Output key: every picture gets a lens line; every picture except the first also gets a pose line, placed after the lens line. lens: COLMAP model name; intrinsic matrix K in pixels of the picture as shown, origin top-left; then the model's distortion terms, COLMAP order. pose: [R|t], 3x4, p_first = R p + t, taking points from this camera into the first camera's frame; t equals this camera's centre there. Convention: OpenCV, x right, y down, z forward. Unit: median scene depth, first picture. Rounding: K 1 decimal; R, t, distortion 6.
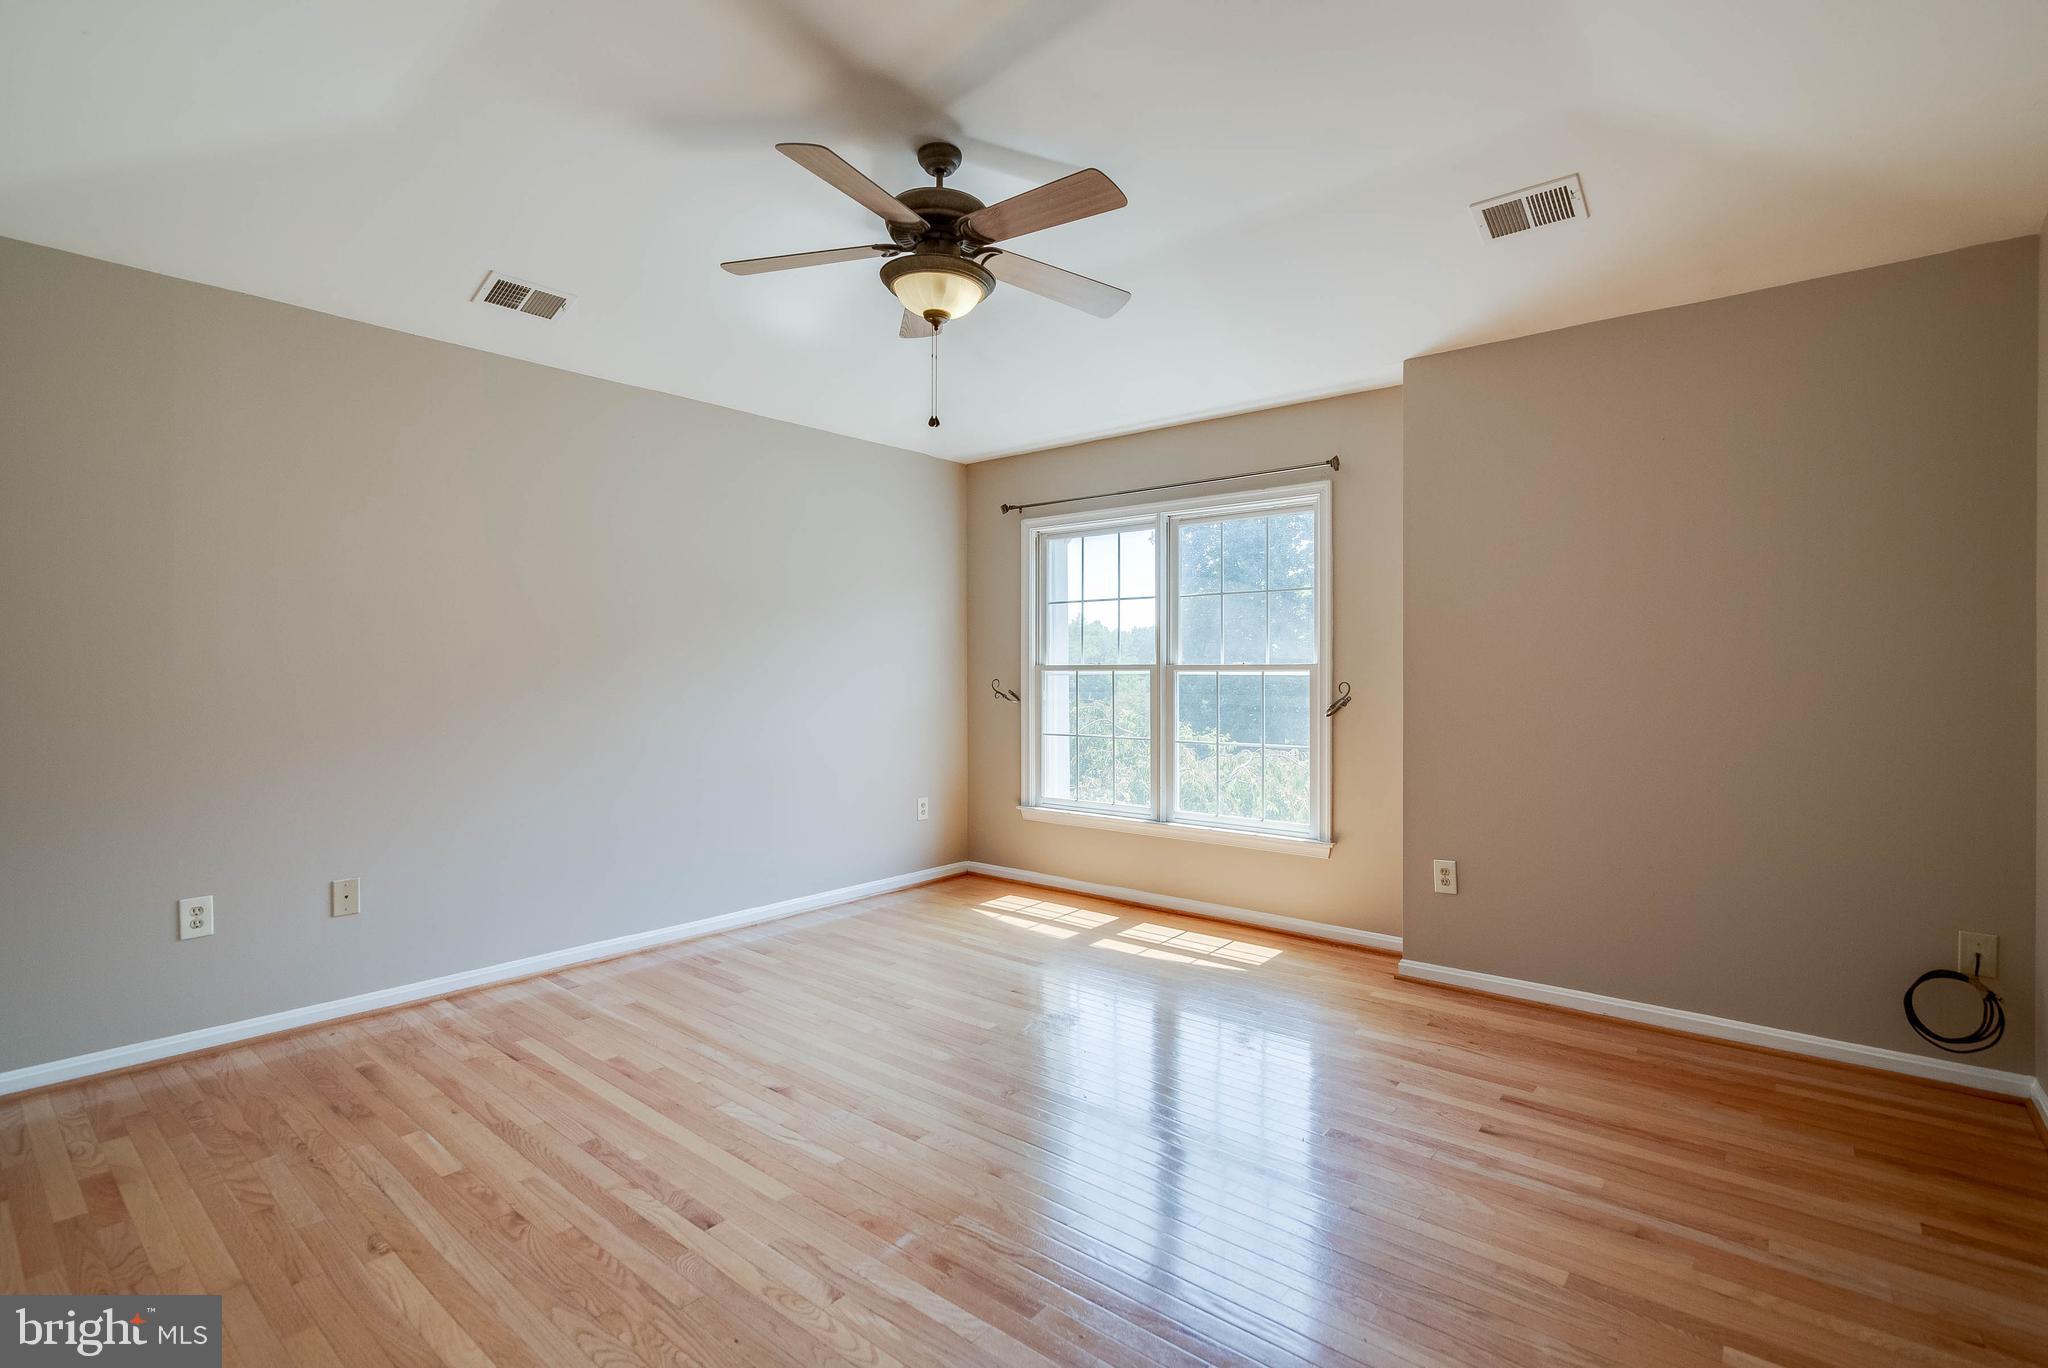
lens RADIAL K [[952.2, 0, 1008.5], [0, 952.2, 674.8], [0, 0, 1]] dist [-0.007599, 0.001164]
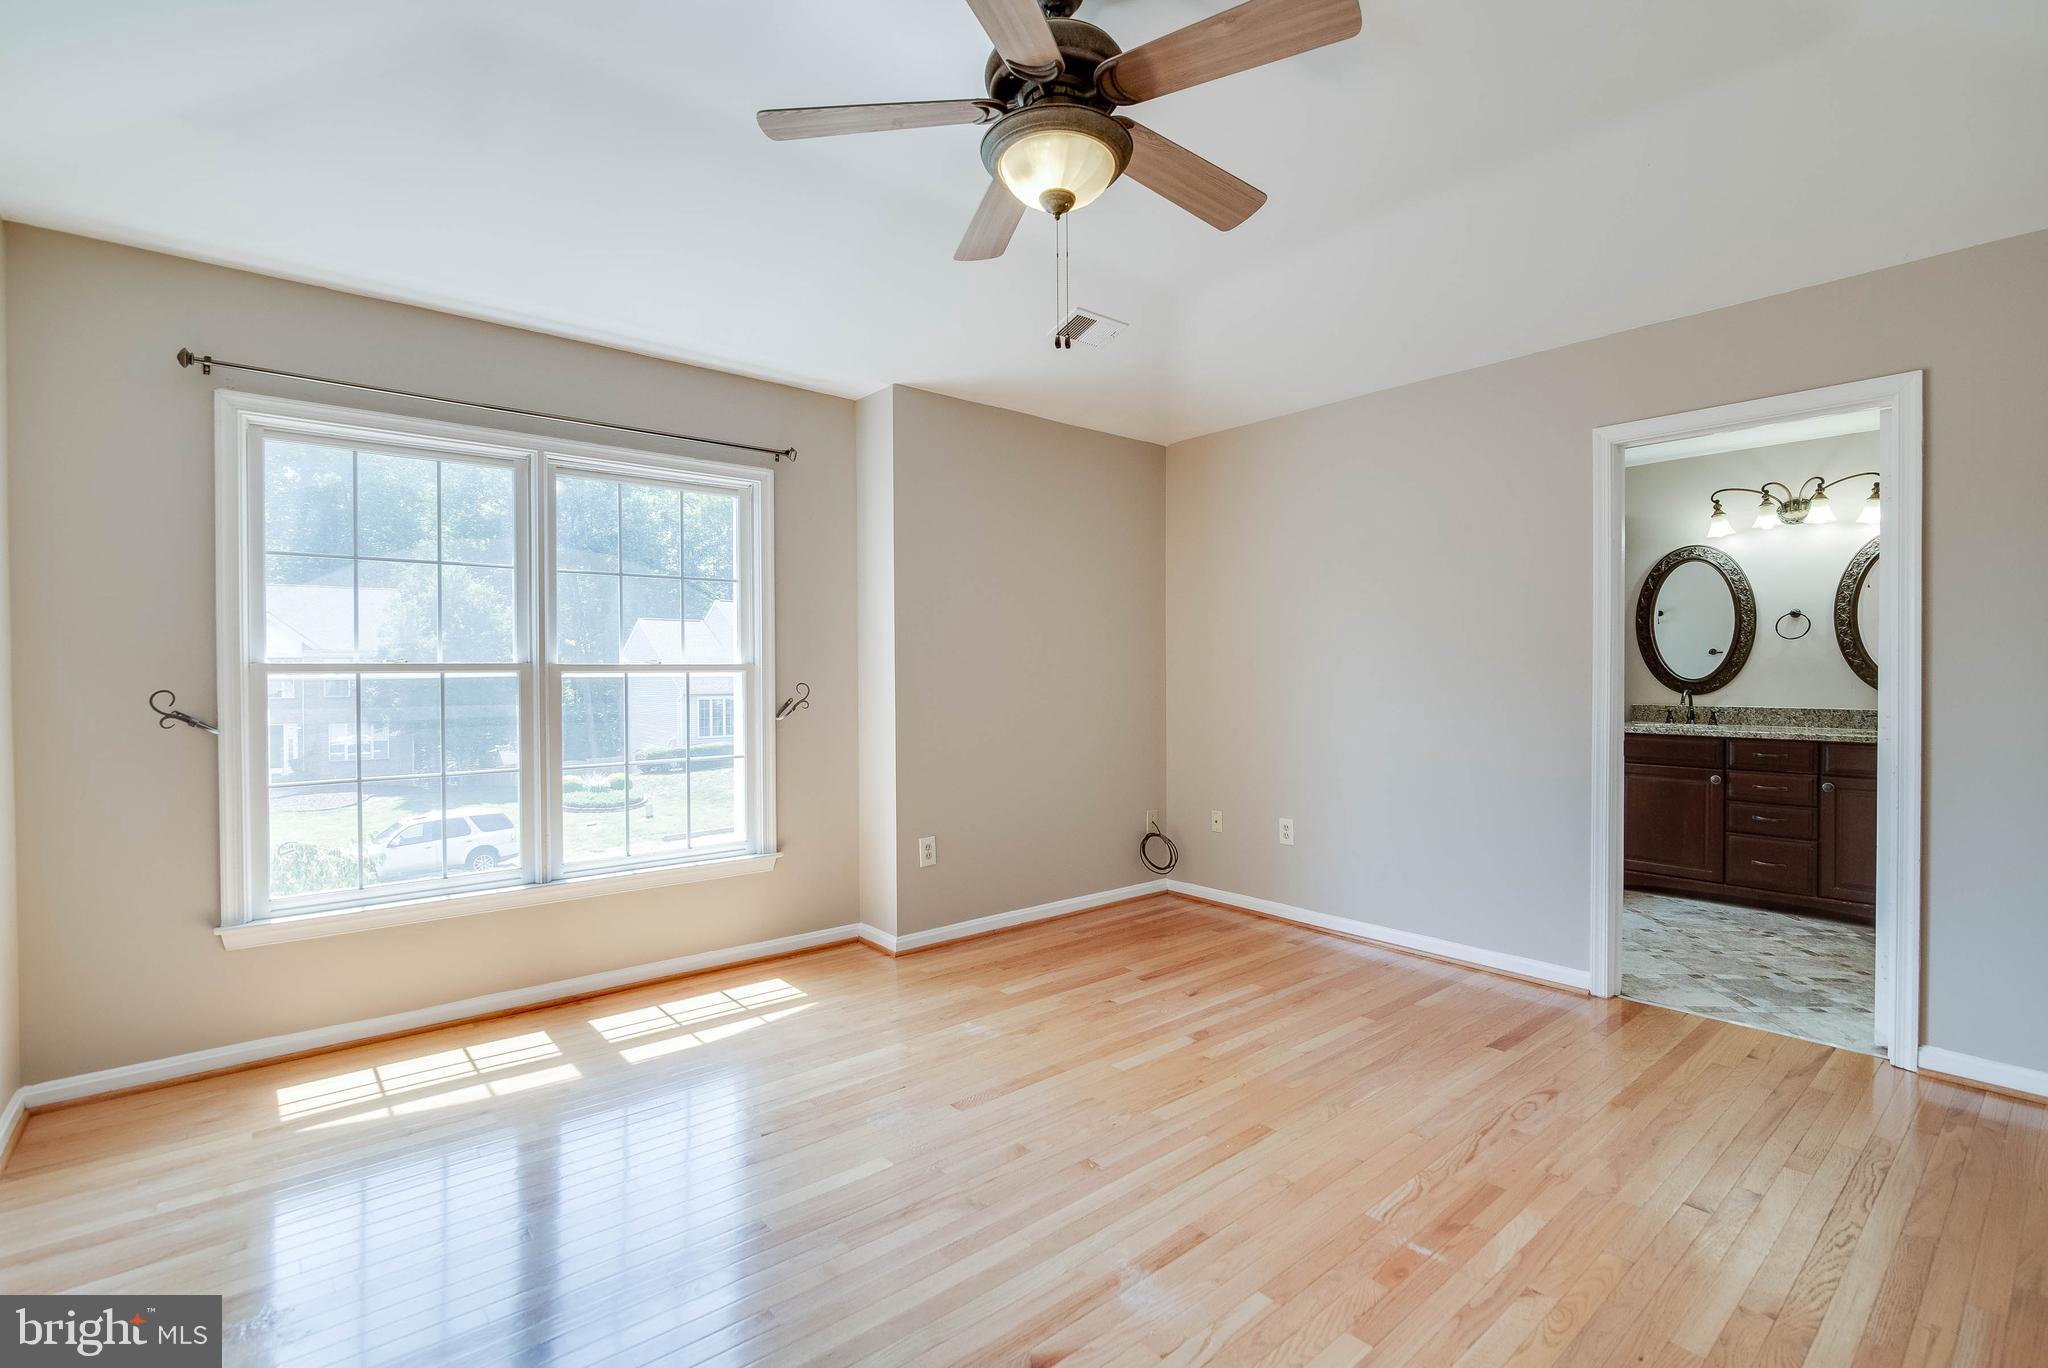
lens RADIAL K [[952.2, 0, 1009.6], [0, 952.2, 682.3], [0, 0, 1]] dist [-0.007599, 0.001164]
pose [[0.163550, -0.014494, 0.986429, -0.577859], [0.005851, 0.999889, 0.013722, -0.005320], [-0.986518, 0.003527, 0.163617, 0.635279]]
